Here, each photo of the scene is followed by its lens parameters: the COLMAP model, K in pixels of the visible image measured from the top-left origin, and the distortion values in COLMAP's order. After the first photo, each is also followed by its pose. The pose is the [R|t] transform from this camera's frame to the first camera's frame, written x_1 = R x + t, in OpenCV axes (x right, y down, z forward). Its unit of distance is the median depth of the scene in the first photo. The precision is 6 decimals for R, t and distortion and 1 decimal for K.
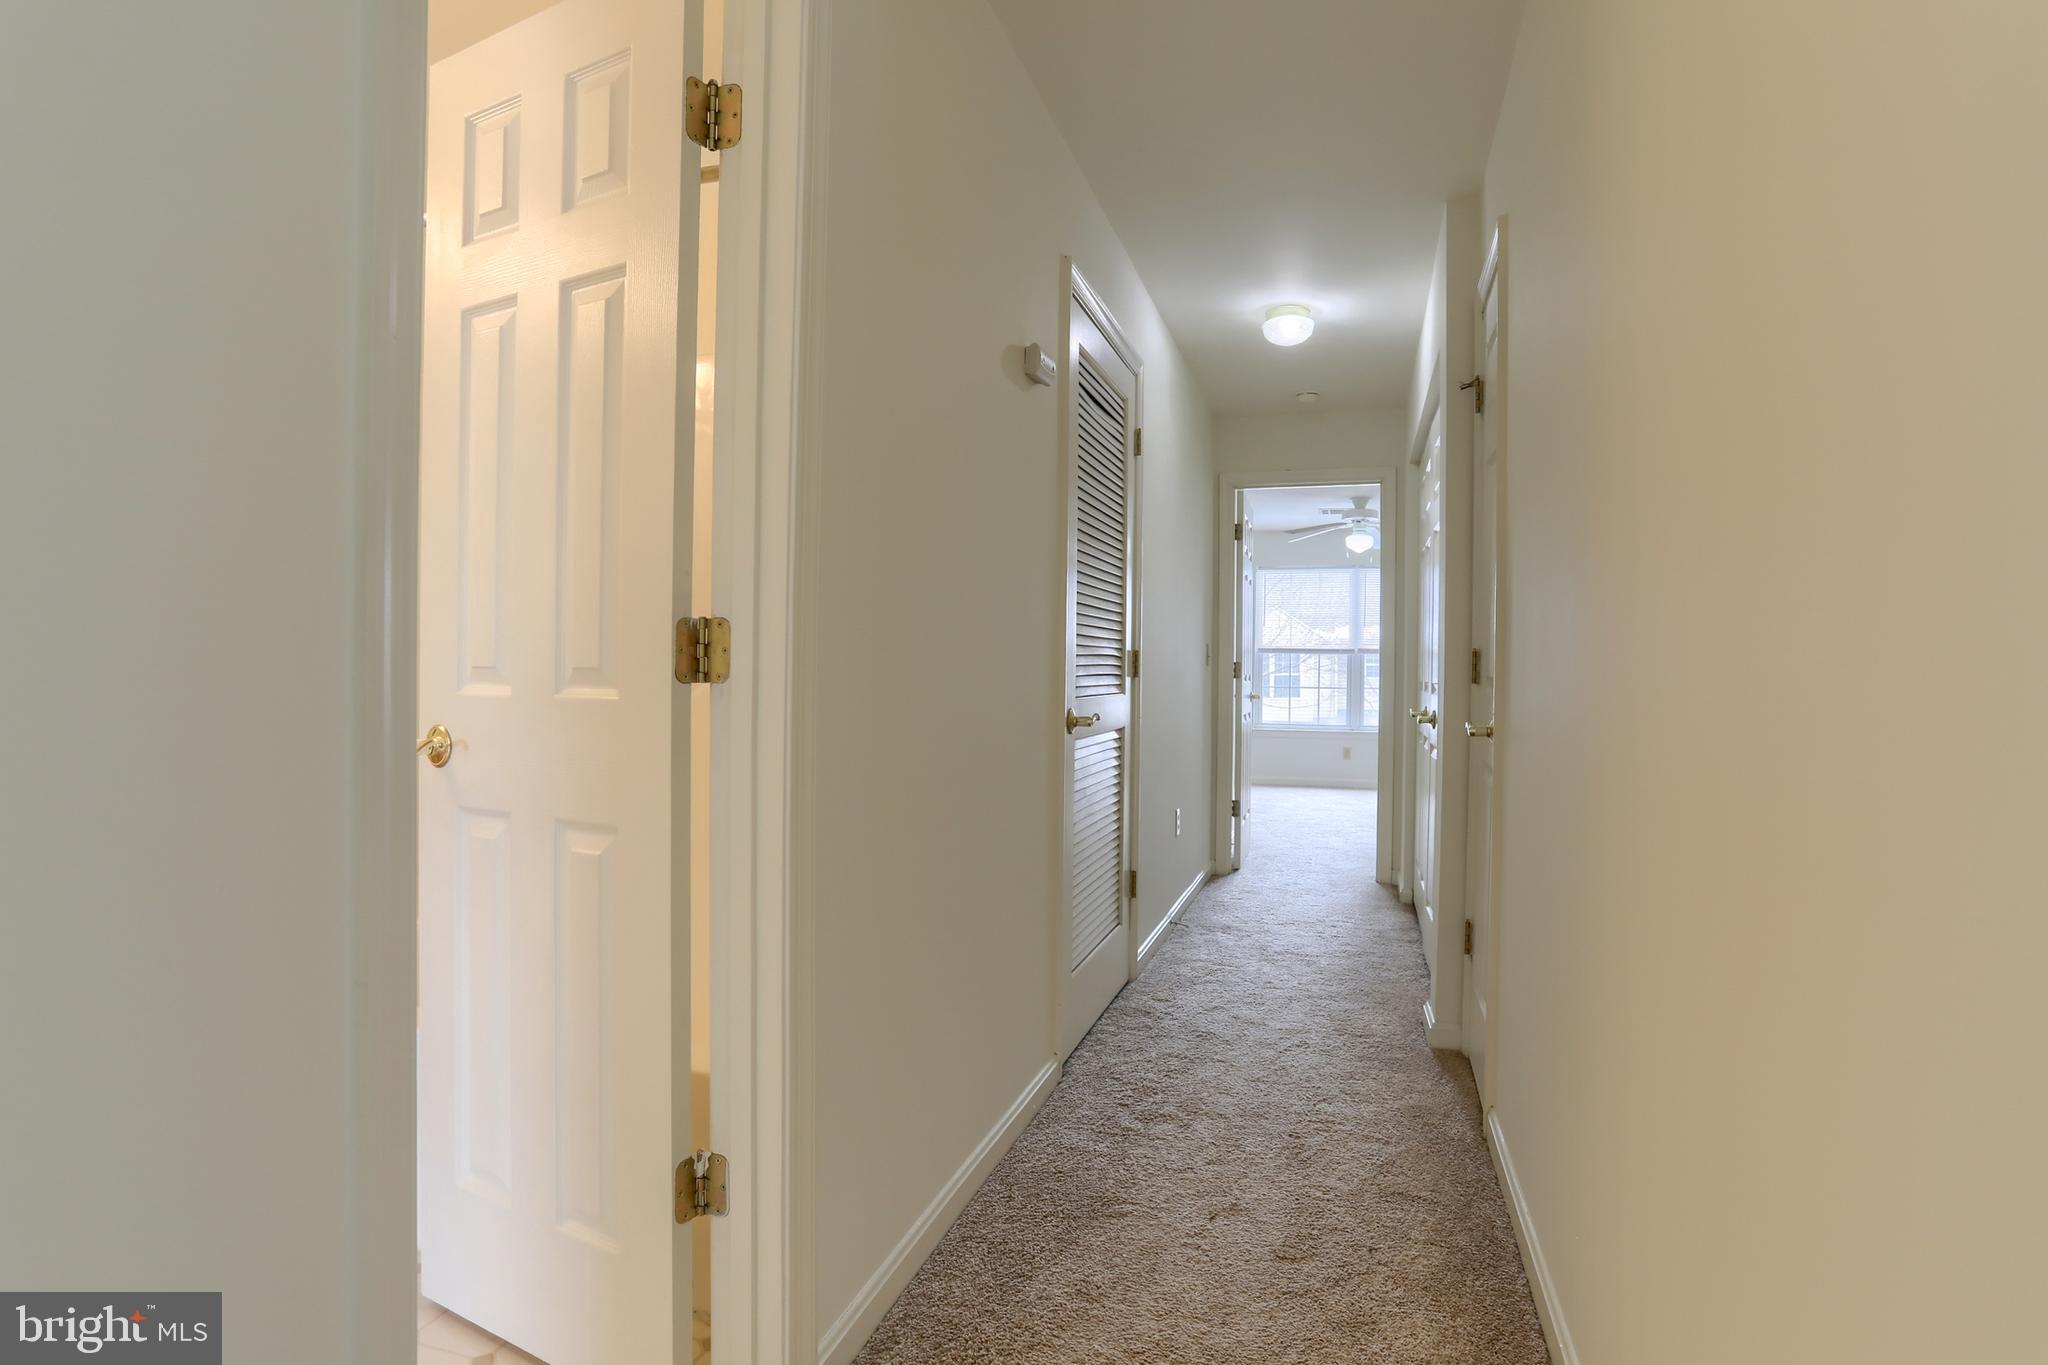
lens RADIAL K [[1042.8, 0, 1020.7], [0, 1042.8, 665.2], [0, 0, 1]] dist [-0.065924, 0.039498]
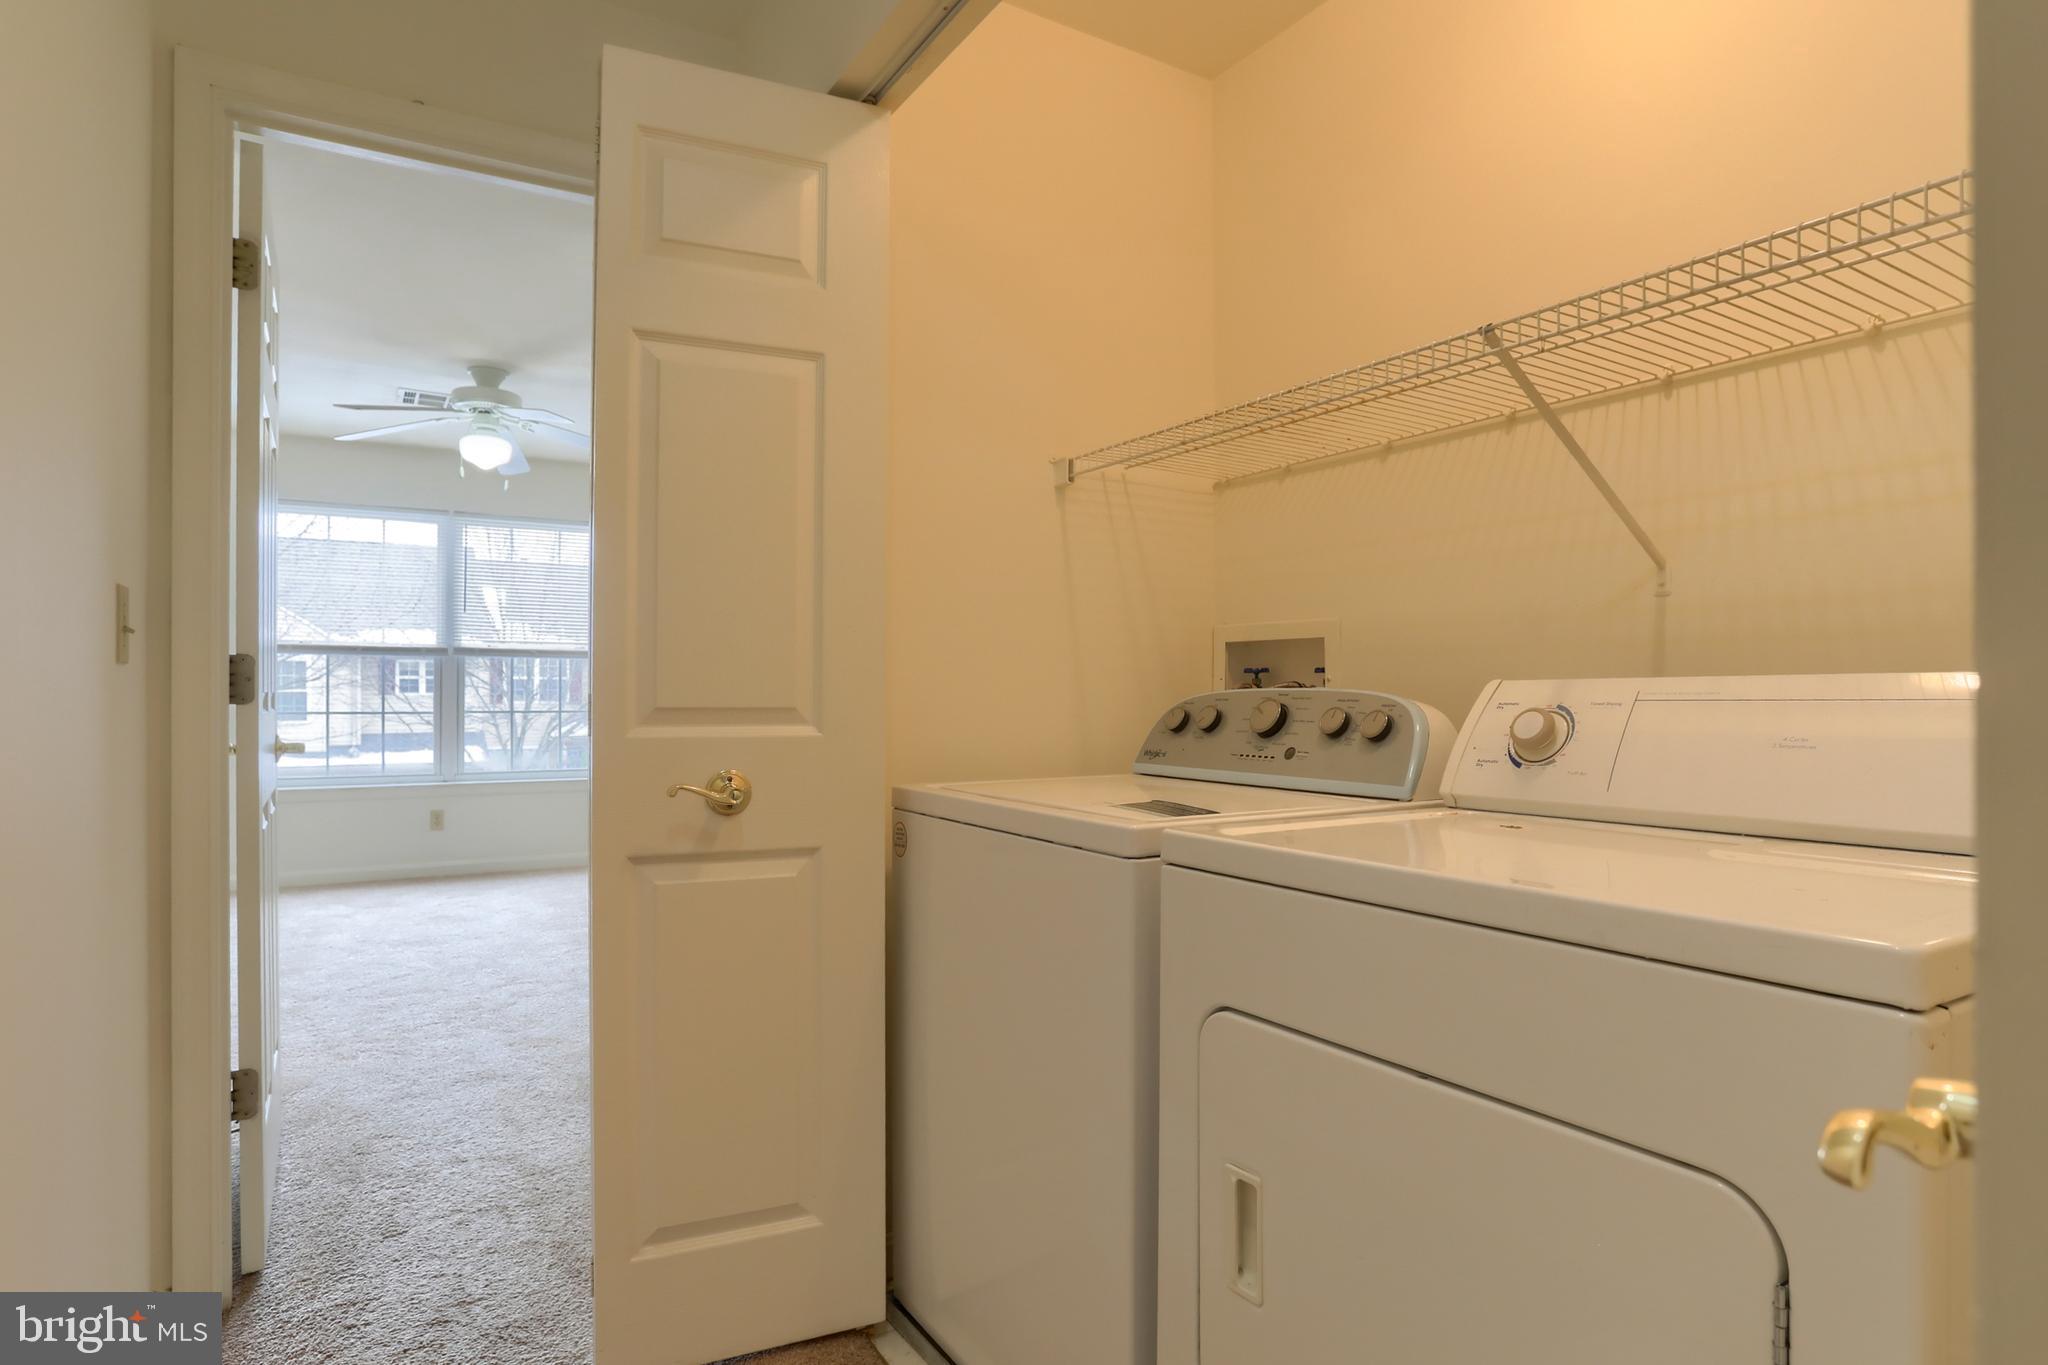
lens RADIAL K [[1097.2, 0, 1024.0], [0, 1097.2, 682.5], [0, 0, 1]] dist [-0.072412, 0.031019]
pose [[0.652452, -0.010306, 0.757760, 0.141333], [0.006913, 0.999947, 0.007648, 0.005698], [-0.757798, 0.000248, 0.652489, 0.729084]]
